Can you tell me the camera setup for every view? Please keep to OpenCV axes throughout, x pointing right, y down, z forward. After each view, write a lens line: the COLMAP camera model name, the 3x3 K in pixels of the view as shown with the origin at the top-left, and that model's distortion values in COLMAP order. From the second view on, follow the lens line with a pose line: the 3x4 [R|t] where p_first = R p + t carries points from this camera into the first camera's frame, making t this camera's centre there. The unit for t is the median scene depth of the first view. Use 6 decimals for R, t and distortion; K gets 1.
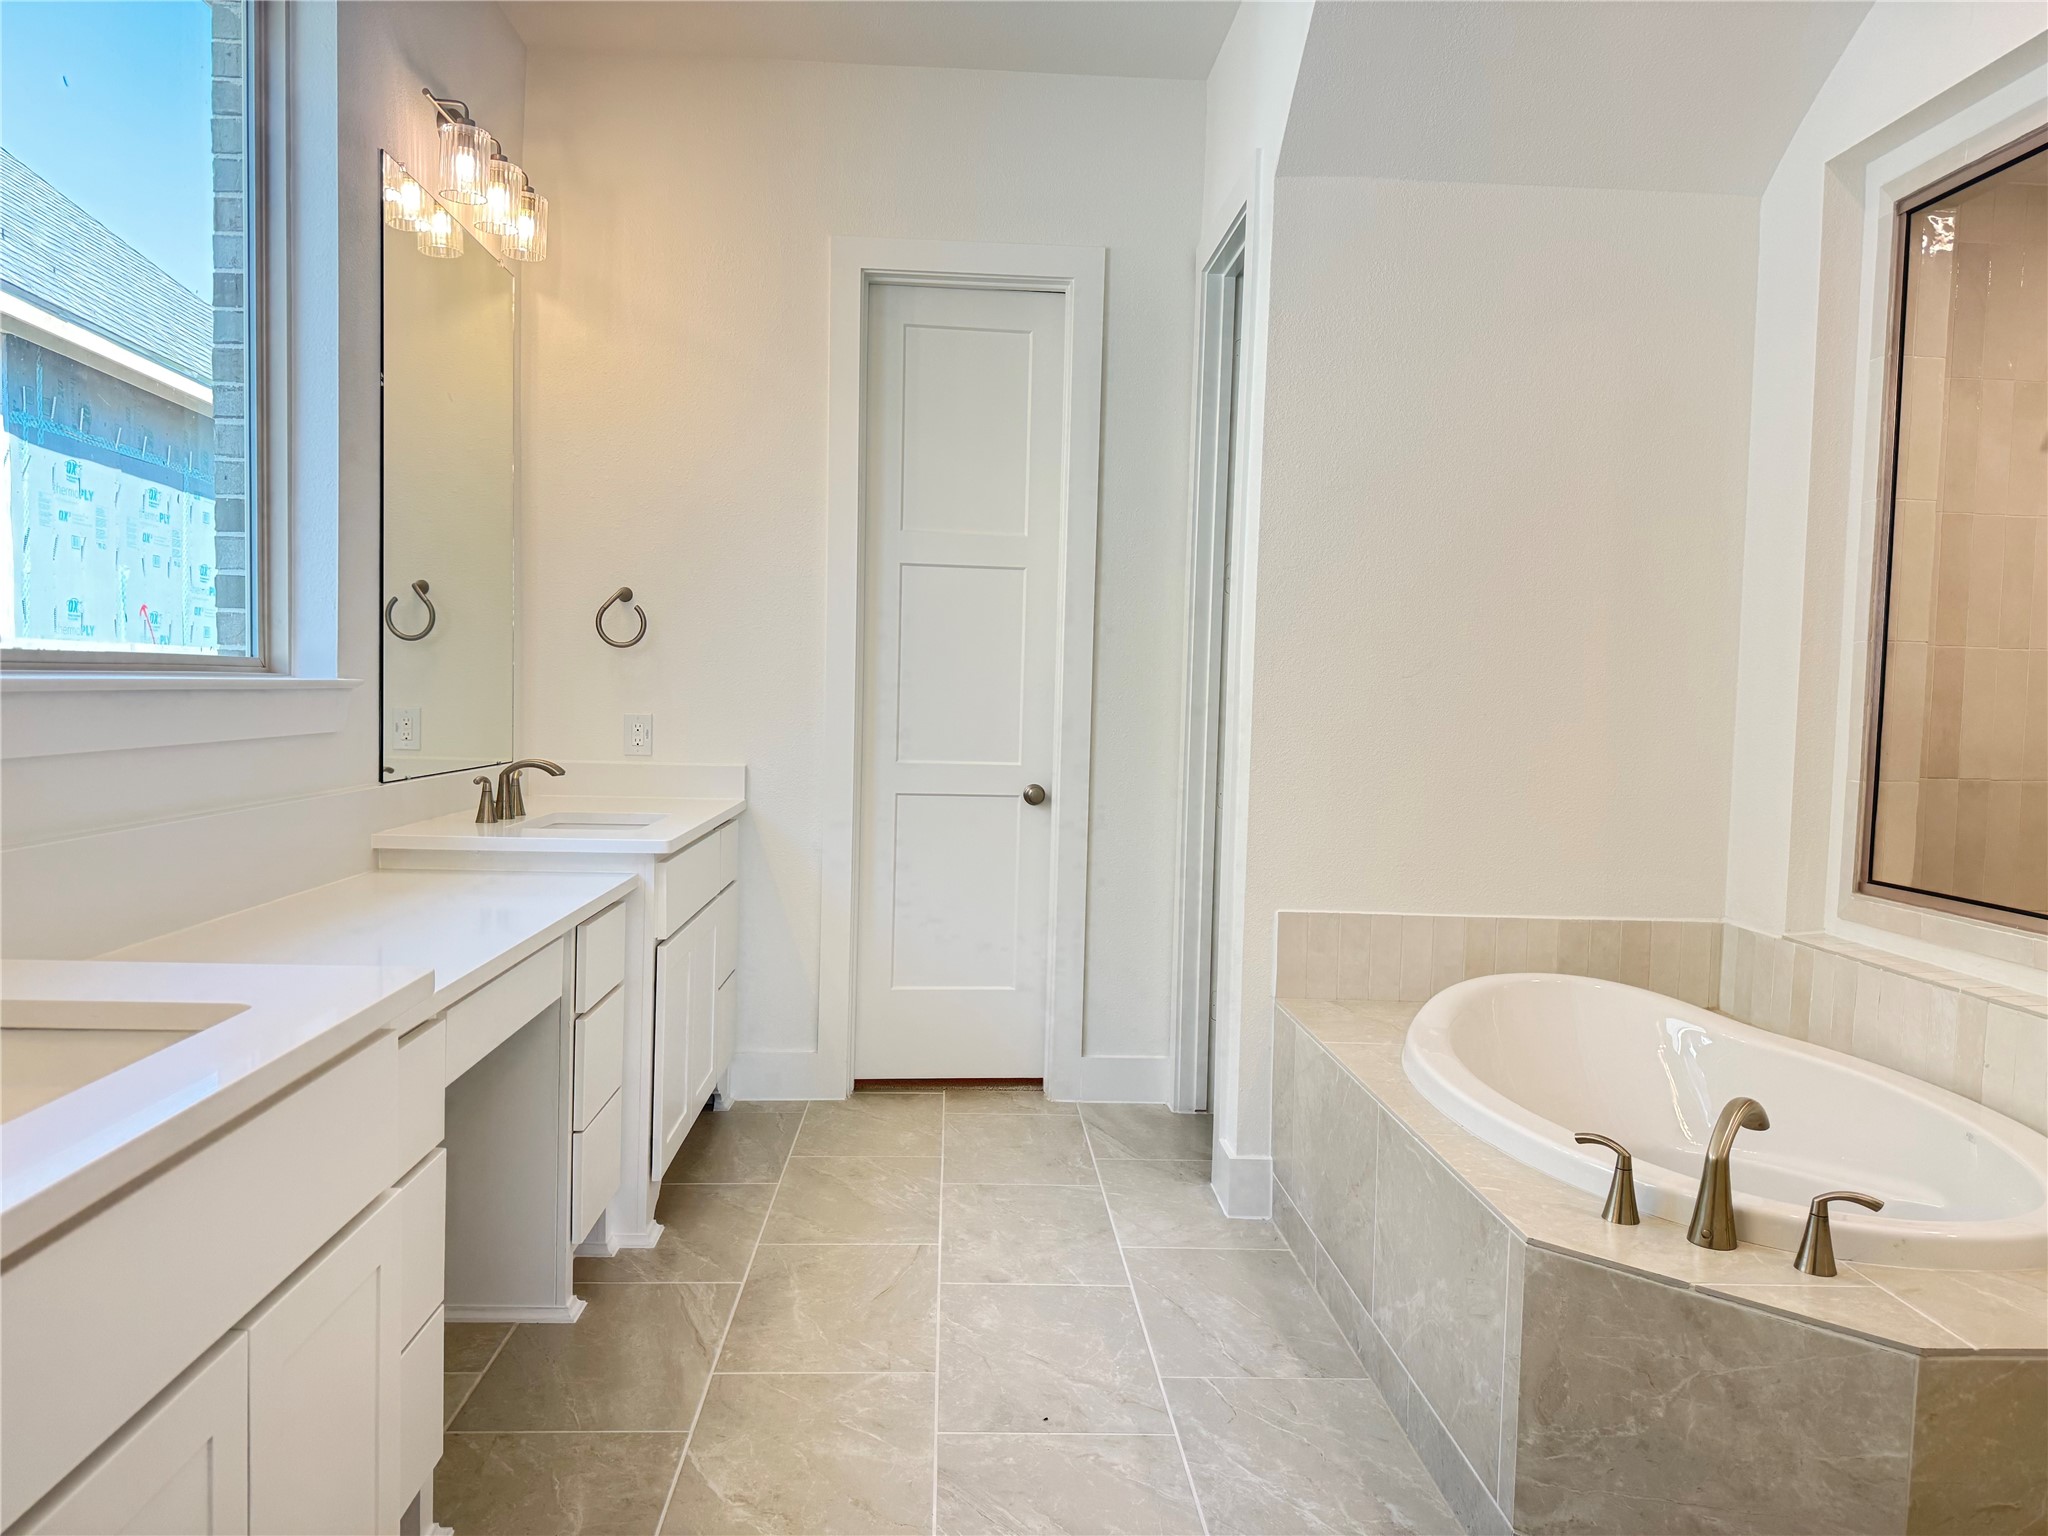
lens RADIAL K [[1446.6, 0, 1024.0], [0, 1446.6, 768.0], [0, 0, 1]] dist [0.129744, -0.051020]
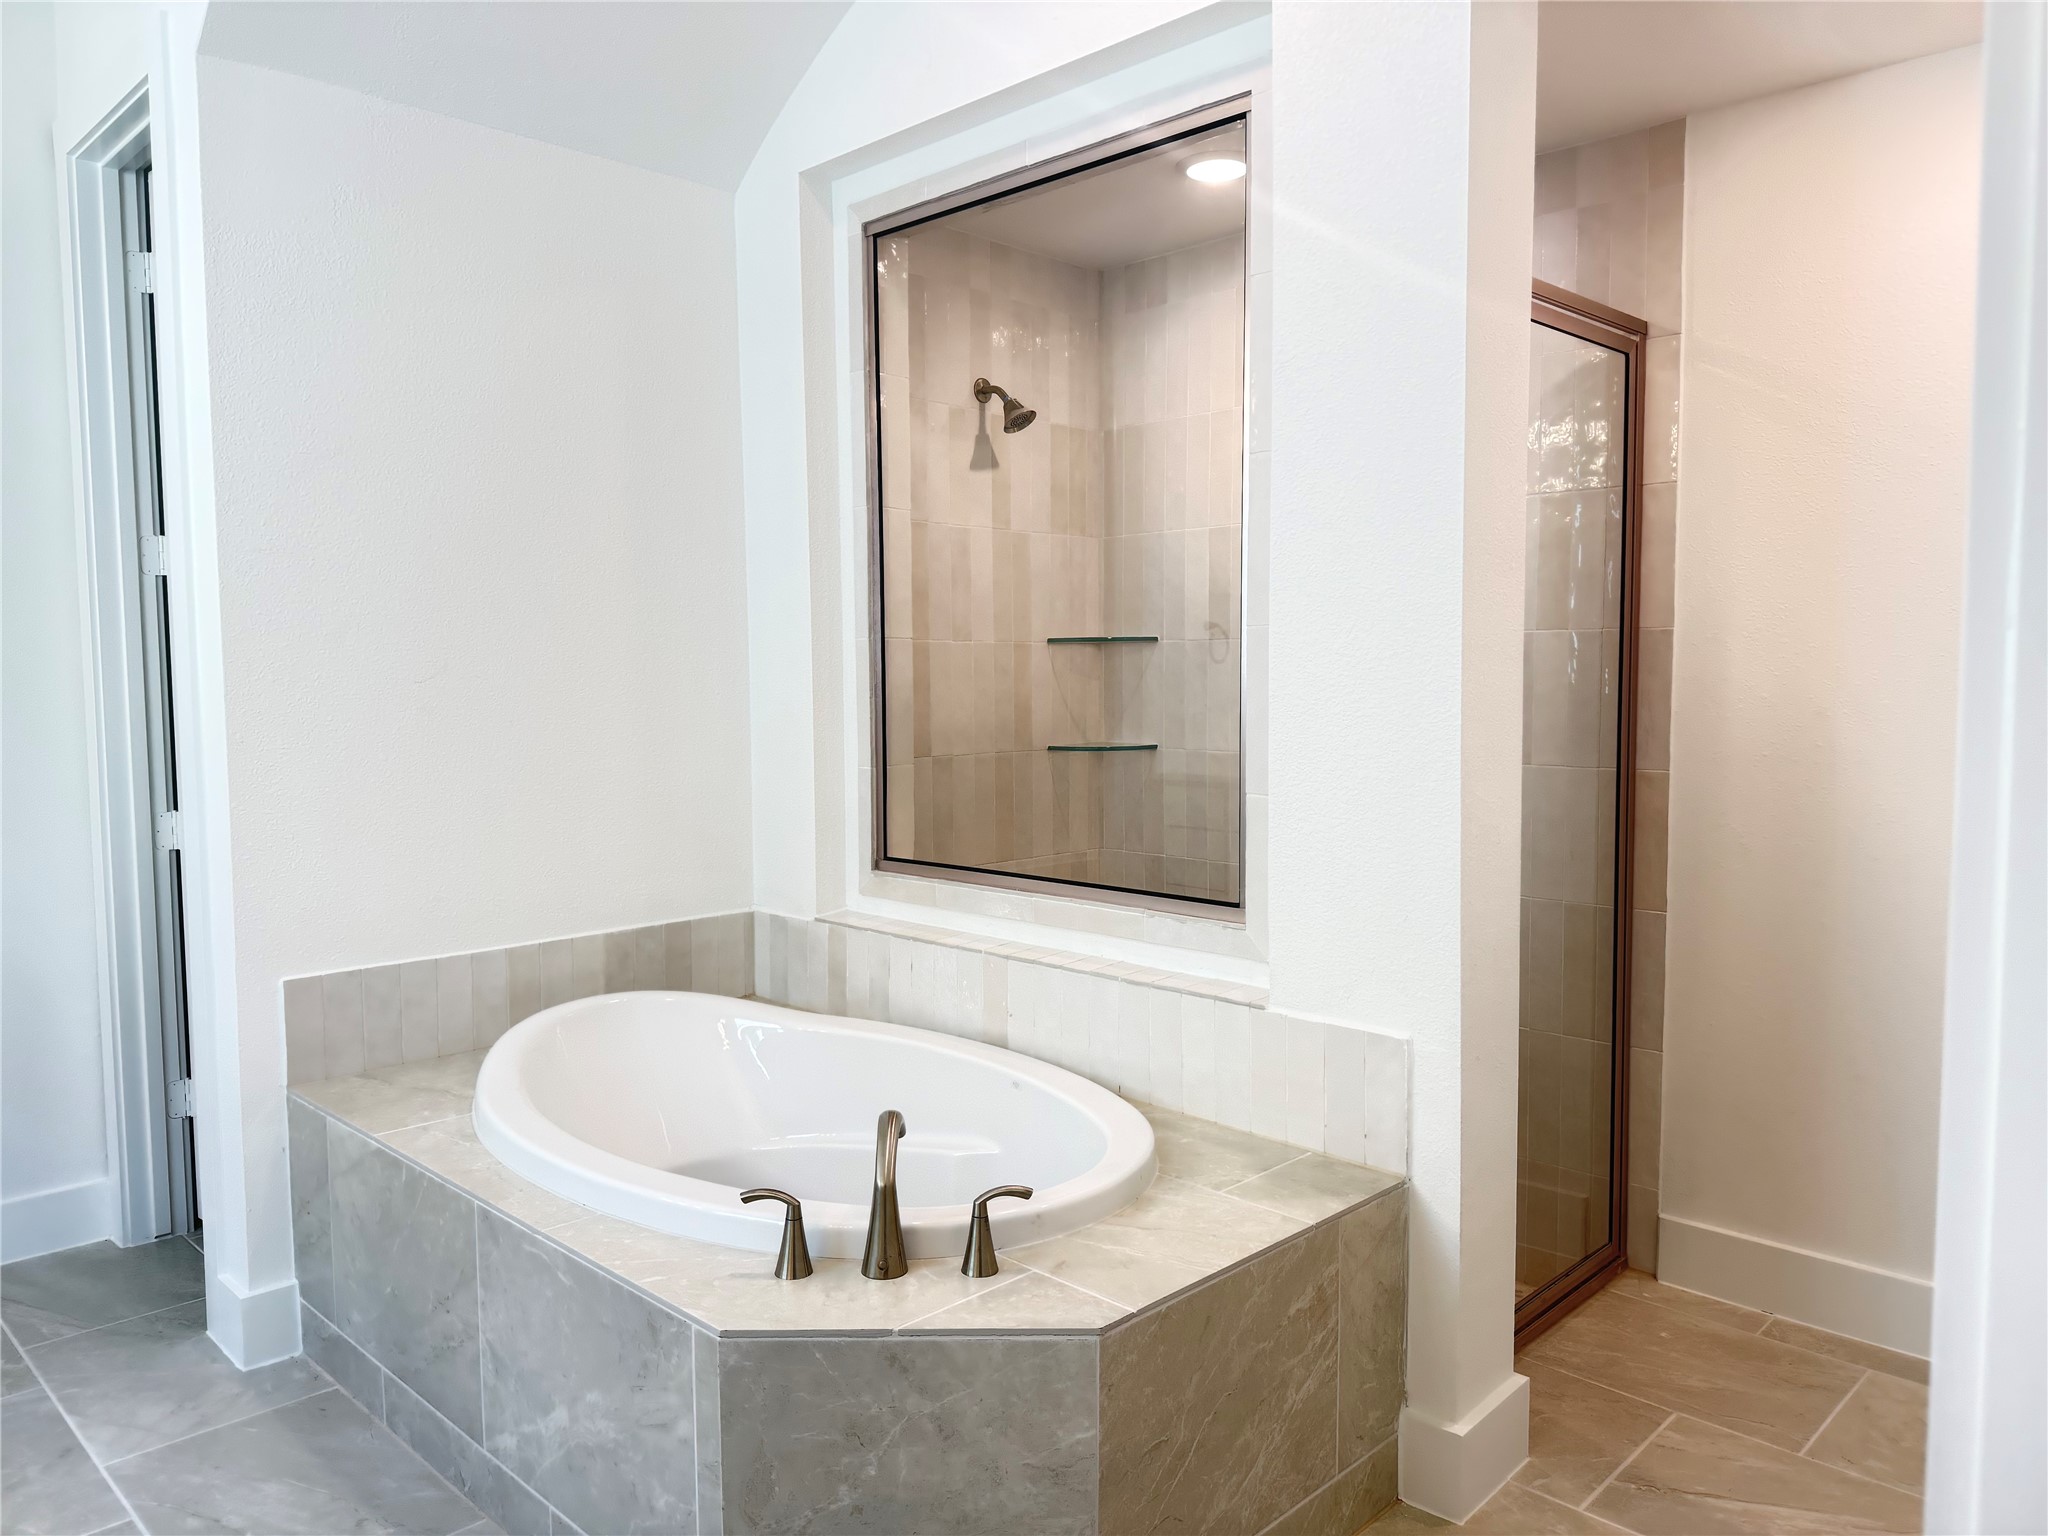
lens RADIAL K [[1437.7, 0, 916.7], [0, 1437.7, 764.2], [0, 0, 1]] dist [0.075441, -0.060810]
pose [[0.764027, -0.095764, 0.638037, -0.082612], [0.077566, 0.995384, 0.056516, -0.054703], [-0.640504, 0.006310, 0.767929, 0.211823]]
